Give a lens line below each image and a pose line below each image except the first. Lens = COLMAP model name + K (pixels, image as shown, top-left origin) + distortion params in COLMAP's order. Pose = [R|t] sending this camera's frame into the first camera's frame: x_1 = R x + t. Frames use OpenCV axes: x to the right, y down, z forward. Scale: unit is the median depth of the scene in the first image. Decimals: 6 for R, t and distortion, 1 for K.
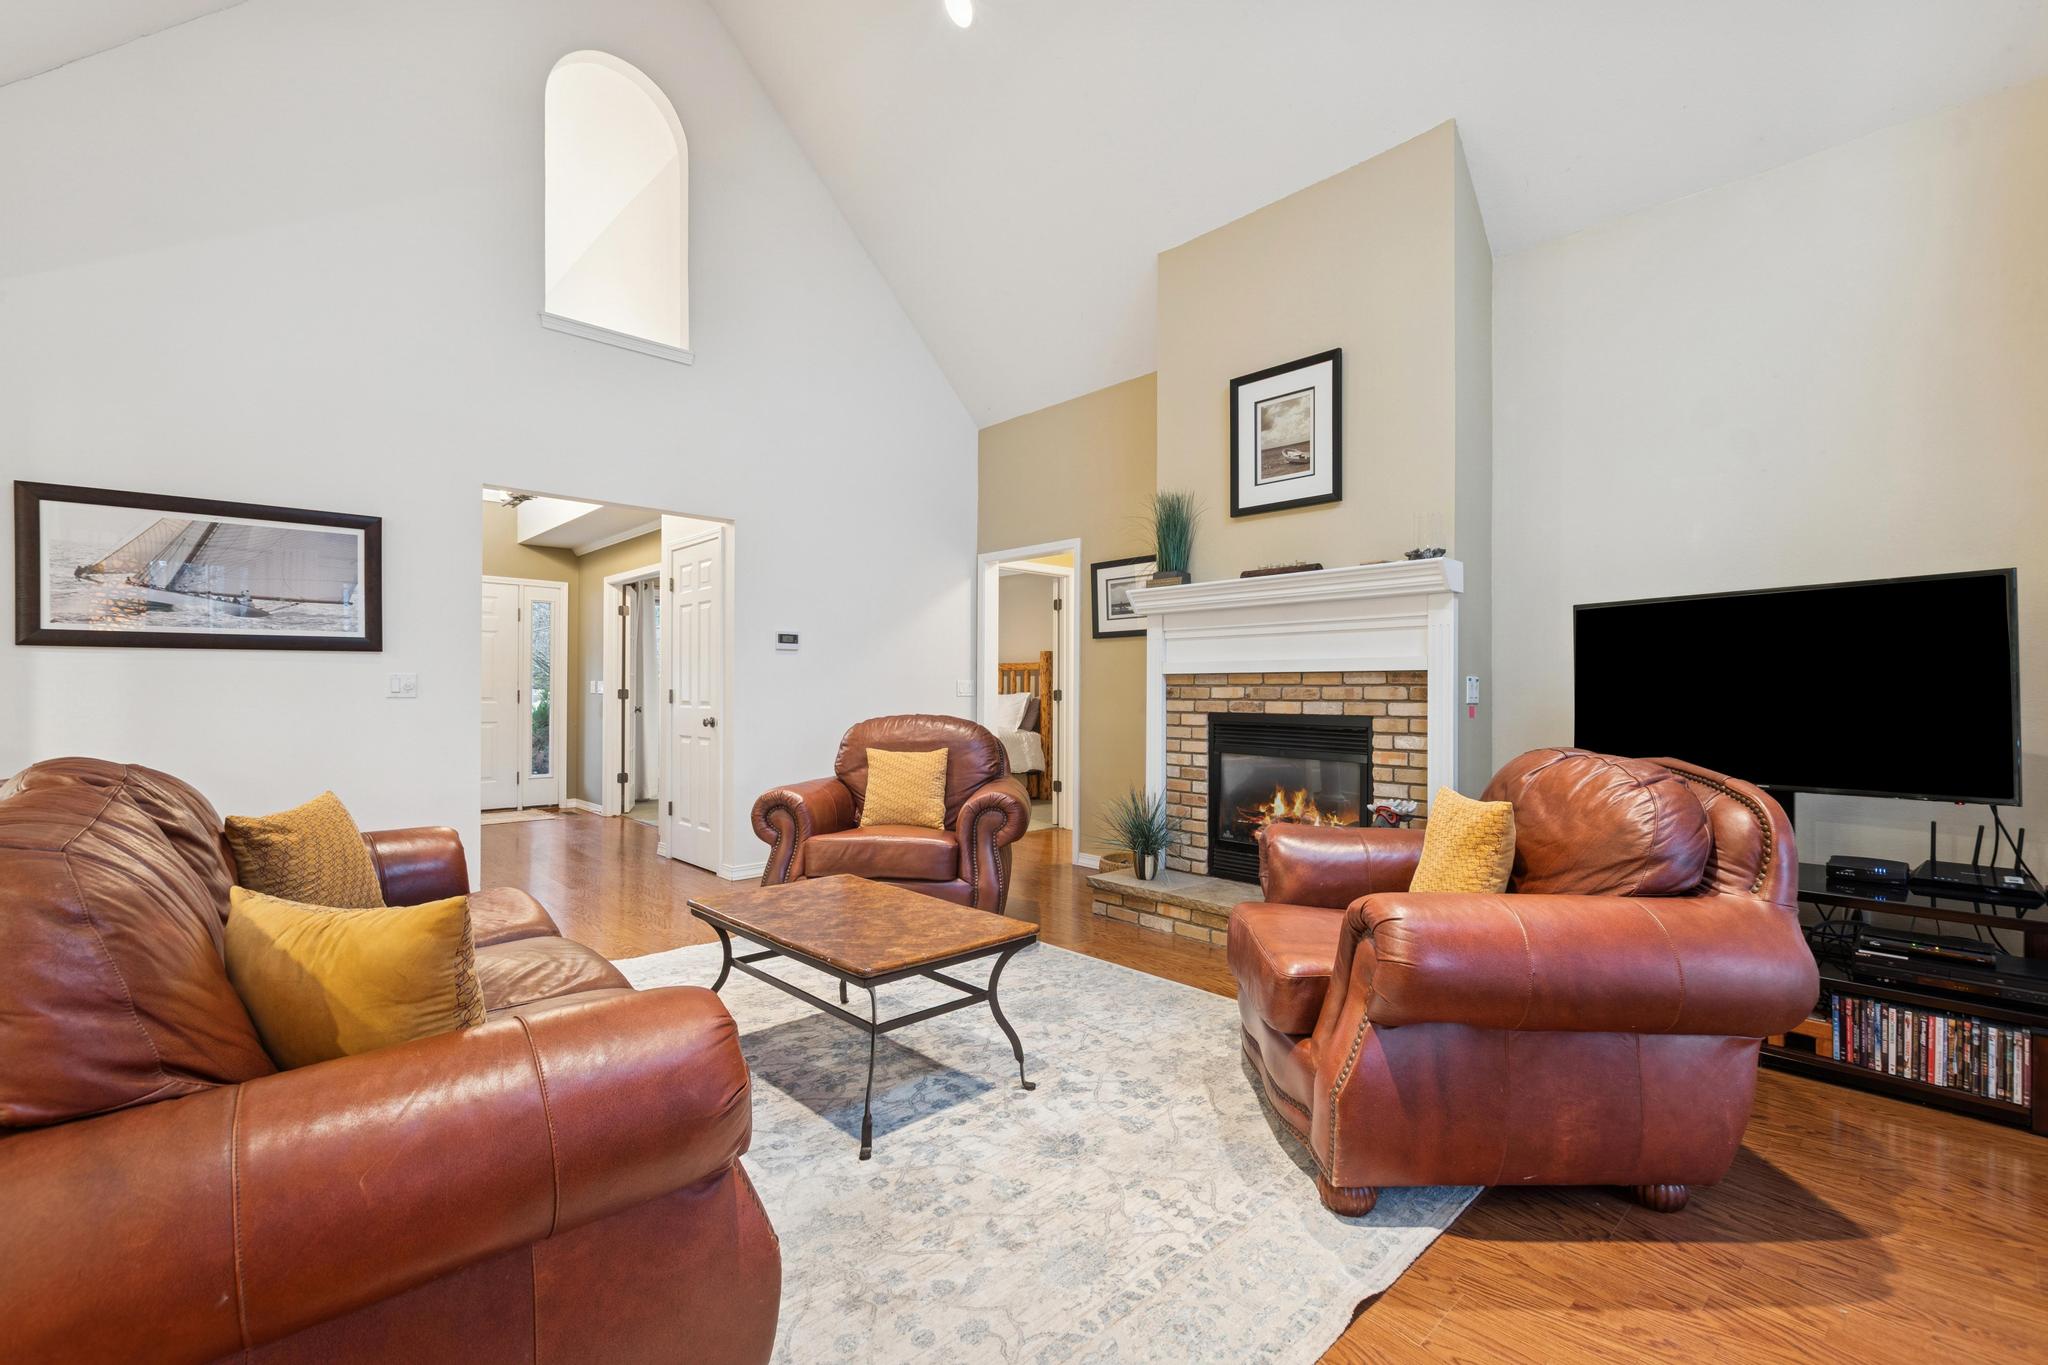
lens RADIAL K [[890.6, 0, 1028.6], [0, 890.6, 680.9], [0, 0, 1]] dist [0.001458, 0.000097]
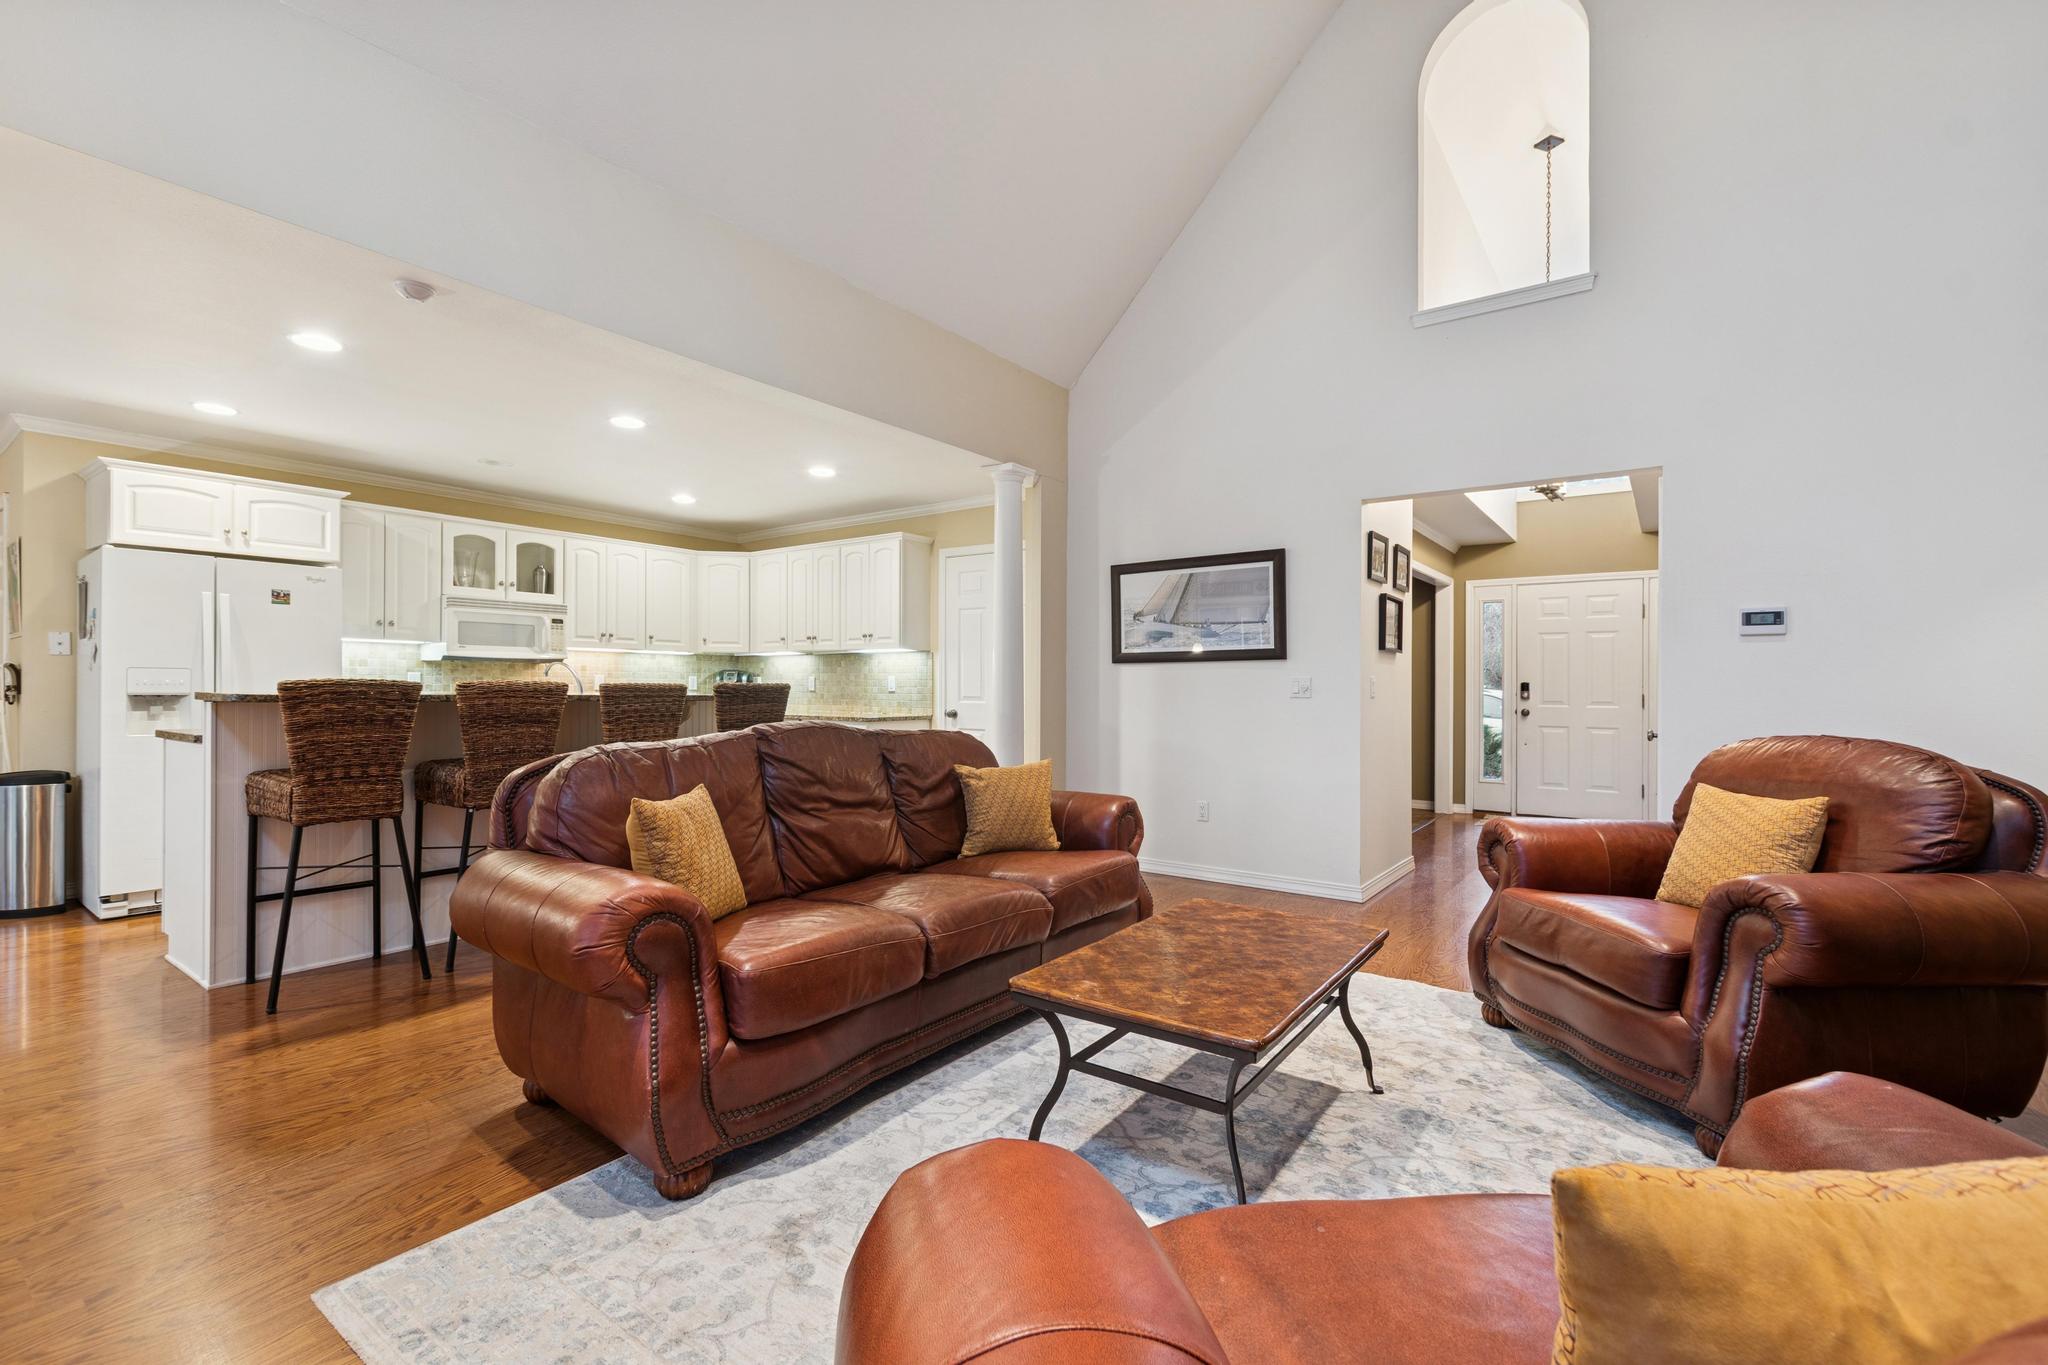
lens RADIAL K [[881.3, 0, 1027.0], [0, 881.3, 690.0], [0, 0, 1]] dist [0.000712, -0.000282]
pose [[0.187510, -0.000054, -0.982263, 0.392407], [0.002683, 0.999996, 0.000457, 0.007491], [0.982259, -0.002721, 0.187509, 0.444450]]
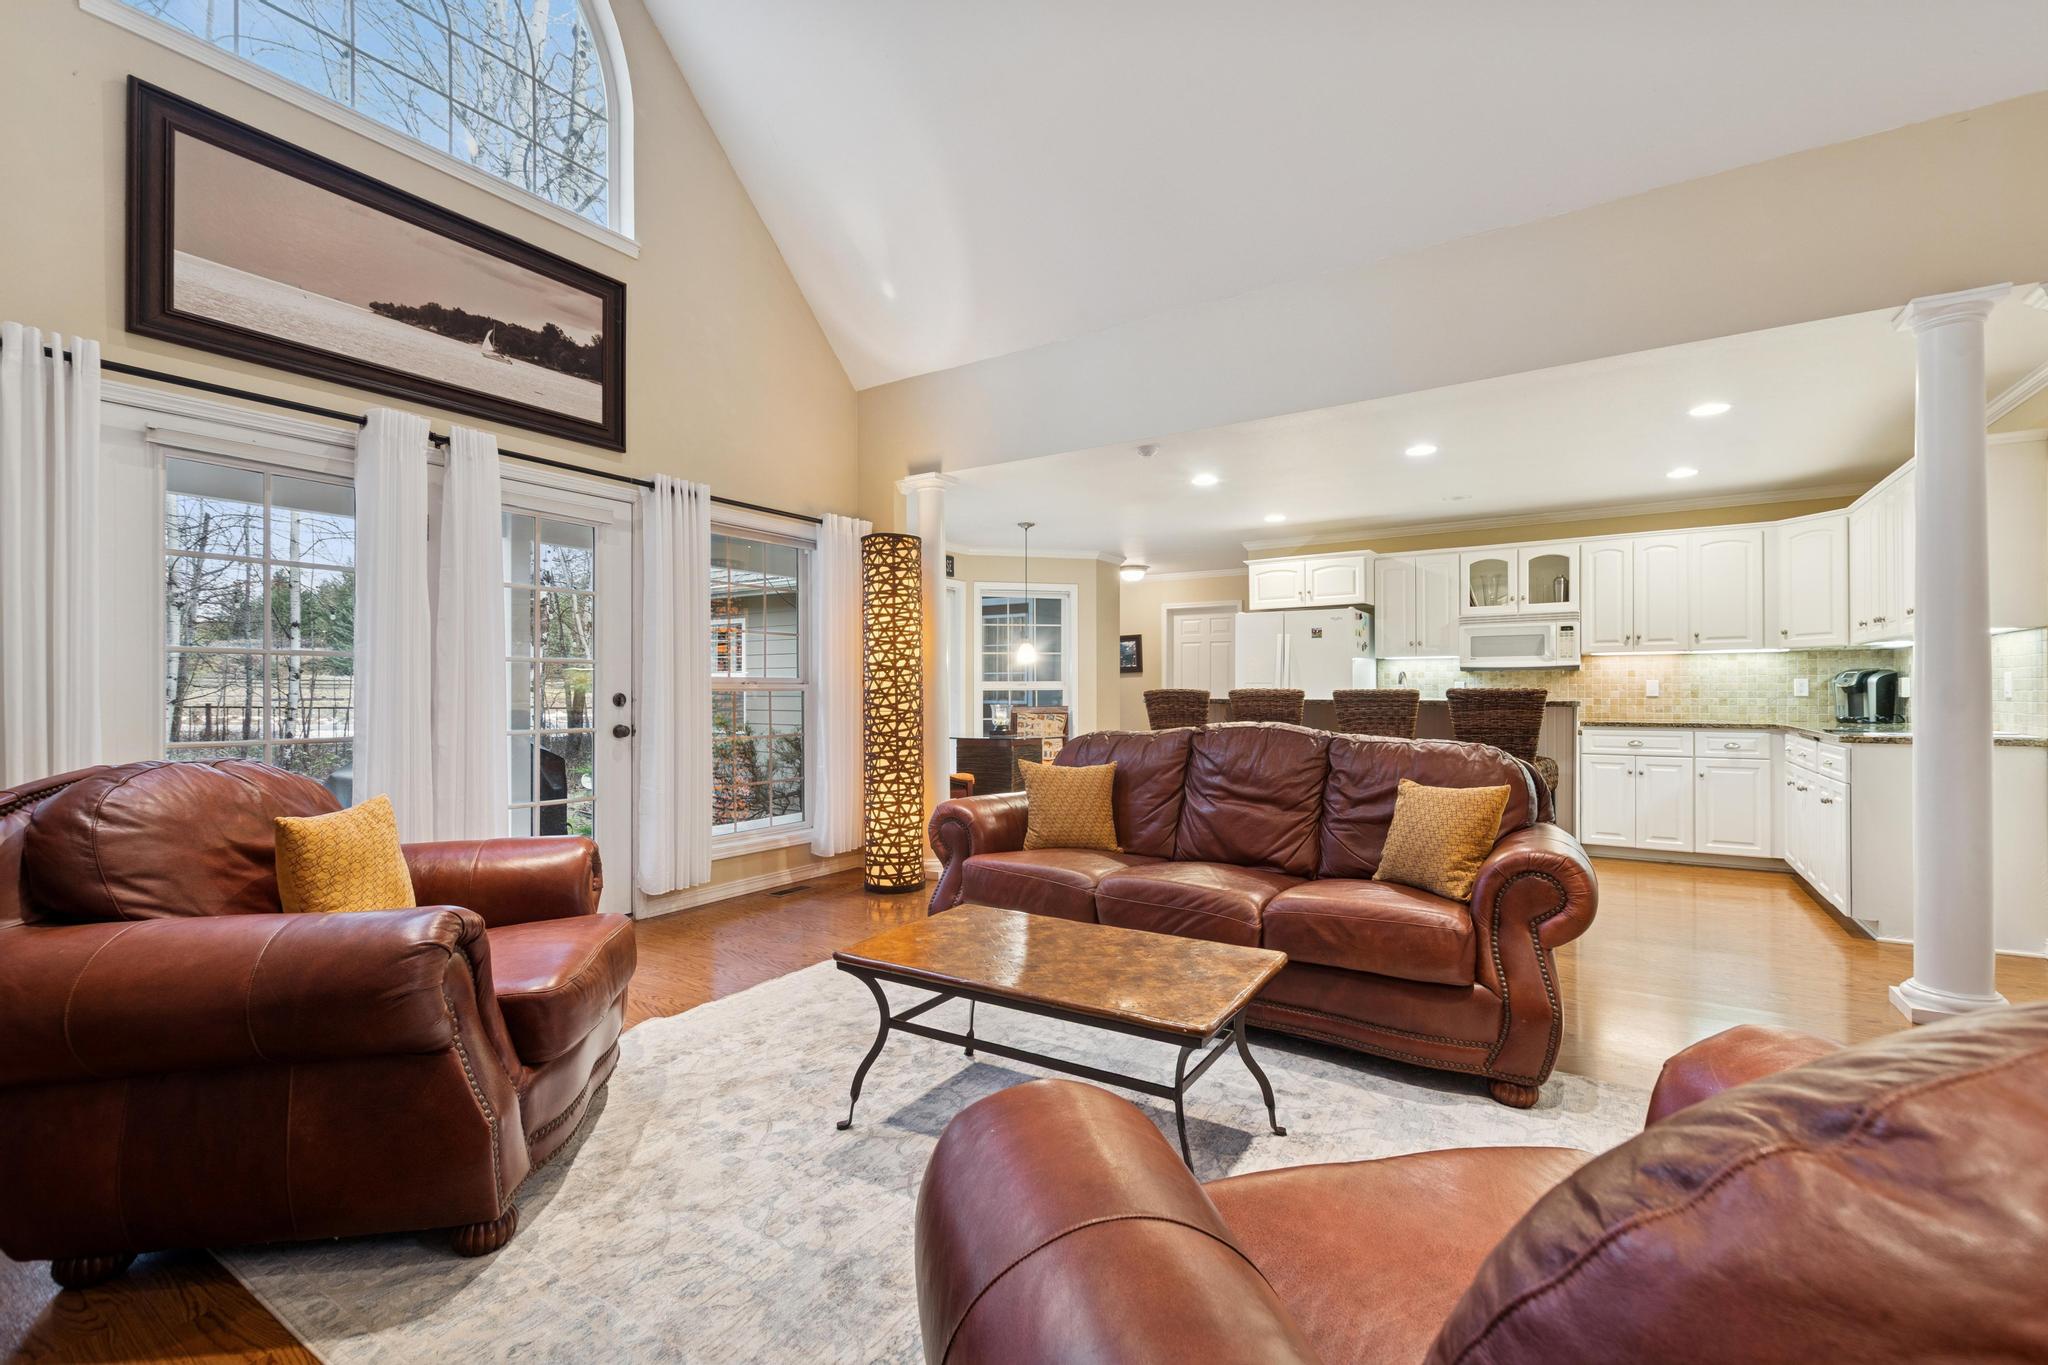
lens RADIAL K [[881.3, 0, 1027.0], [0, 881.3, 690.0], [0, 0, 1]] dist [0.000712, -0.000282]
pose [[-0.967848, -0.002427, -0.251525, 0.029488], [0.000815, 0.999918, -0.012783, 0.013882], [0.251535, -0.012577, -0.967766, 1.203307]]
